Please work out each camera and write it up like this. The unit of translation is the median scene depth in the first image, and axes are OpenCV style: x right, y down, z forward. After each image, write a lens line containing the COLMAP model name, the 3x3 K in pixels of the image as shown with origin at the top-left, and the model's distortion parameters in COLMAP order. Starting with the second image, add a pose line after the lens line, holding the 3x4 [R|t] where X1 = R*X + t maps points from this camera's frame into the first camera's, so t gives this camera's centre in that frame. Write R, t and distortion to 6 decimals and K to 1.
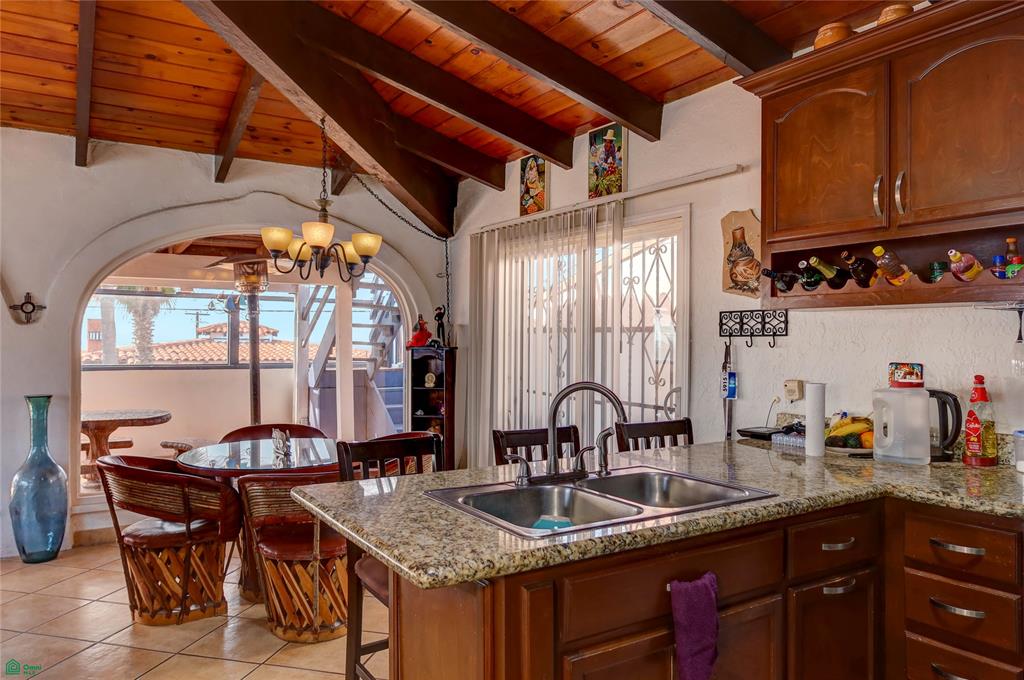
lens RADIAL K [[704.8, 0, 512.0], [0, 704.8, 340.0], [0, 0, 1]] dist [-0.025409, 0.008833]
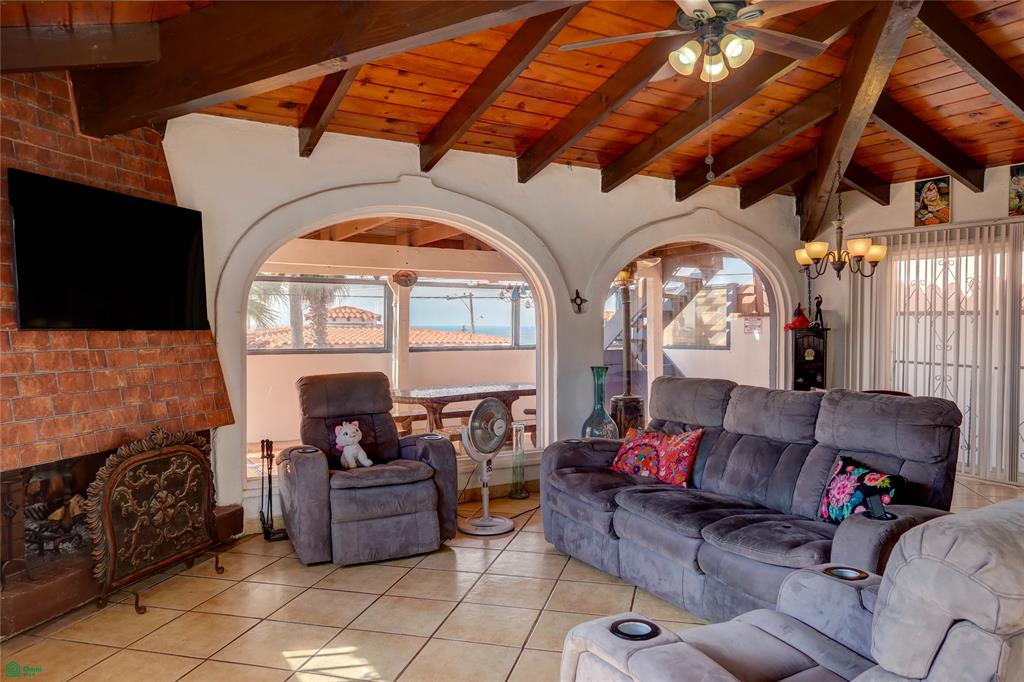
lens RADIAL K [[704.8, 0, 512.0], [0, 704.8, 341.0], [0, 0, 1]] dist [-0.025409, 0.008833]
pose [[0.999803, -0.009494, -0.017440, -1.043228], [0.009945, 0.999614, 0.025957, -0.008657], [0.017187, -0.026125, 0.999511, -0.446286]]
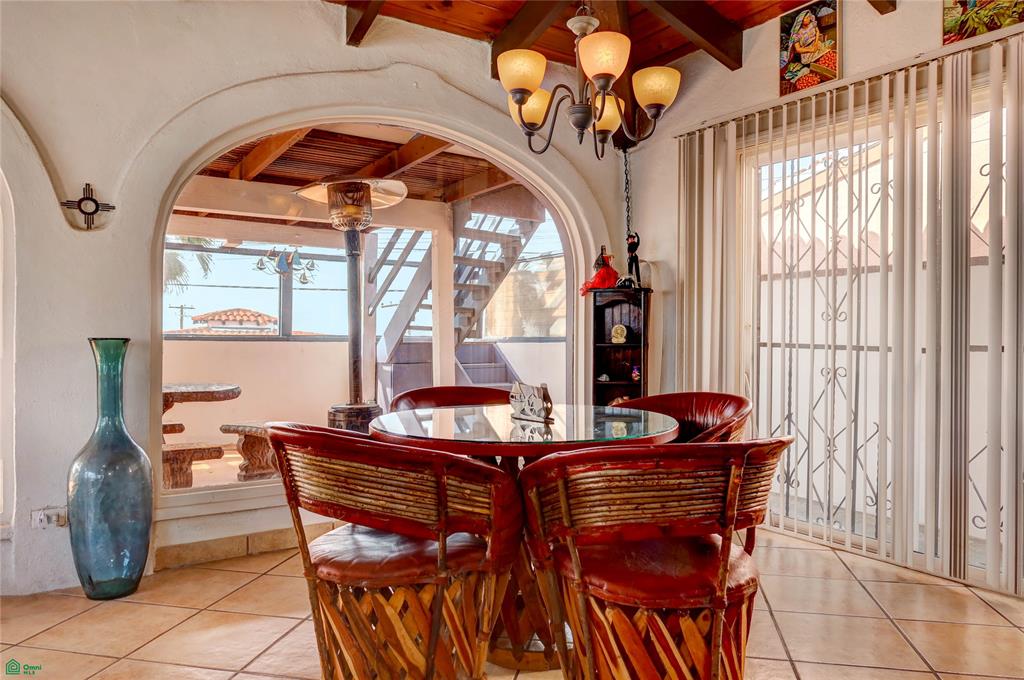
lens RADIAL K [[704.8, 0, 512.0], [0, 704.8, 340.0], [0, 0, 1]] dist [-0.025409, 0.008833]
pose [[0.999633, -0.001590, 0.027060, -0.411998], [0.001494, 0.999993, 0.003554, 0.100641], [-0.027066, -0.003512, 0.999627, 0.437697]]
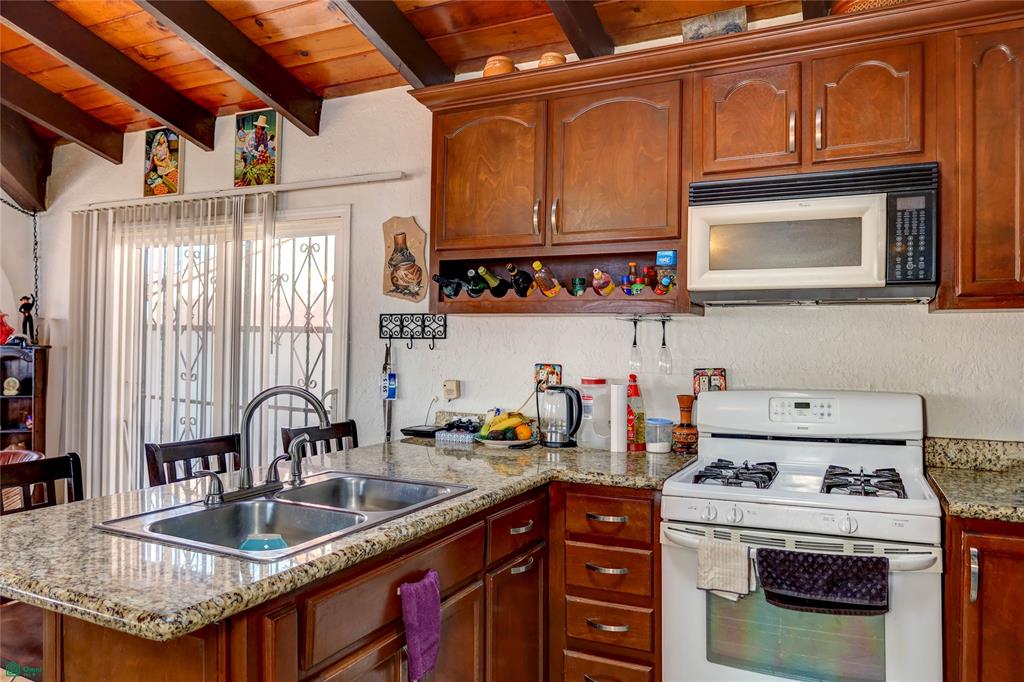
lens RADIAL K [[704.8, 0, 512.0], [0, 704.8, 341.0], [0, 0, 1]] dist [-0.025409, 0.008833]
pose [[0.850434, 0.013726, 0.525903, -0.079426], [-0.013511, 0.999900, -0.004248, 0.000667], [-0.525909, -0.003493, 0.850534, 0.035112]]
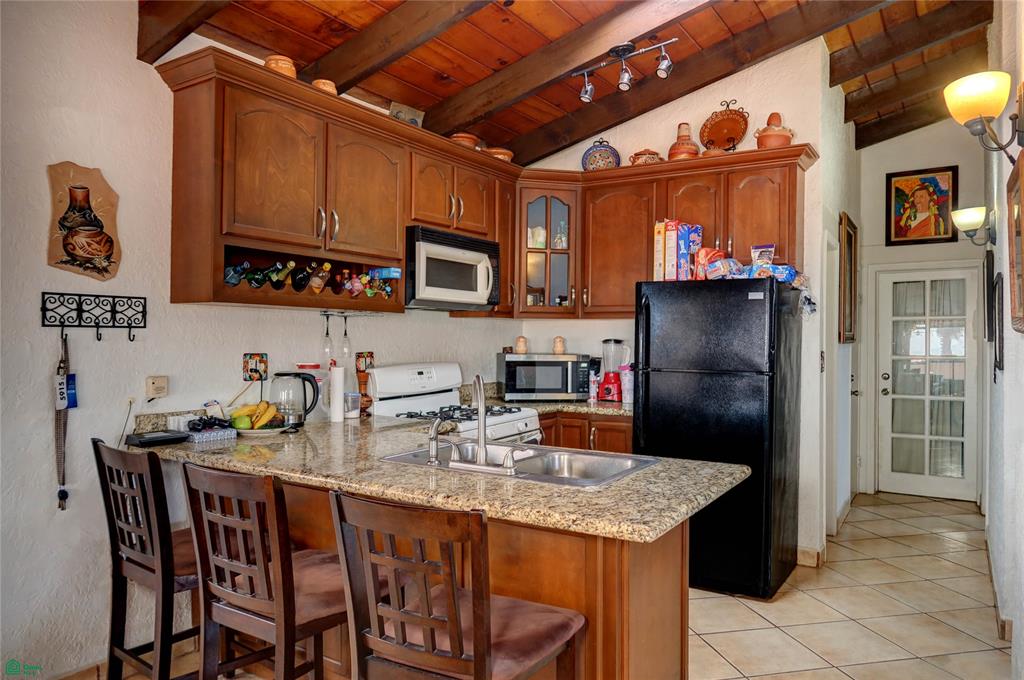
lens RADIAL K [[704.8, 0, 512.0], [0, 704.8, 340.0], [0, 0, 1]] dist [-0.025409, 0.008833]
pose [[-0.427816, -0.009052, 0.903821, -0.576455], [-0.014555, 0.999889, 0.003125, -0.000242], [-0.903749, -0.011818, -0.427900, 0.897898]]
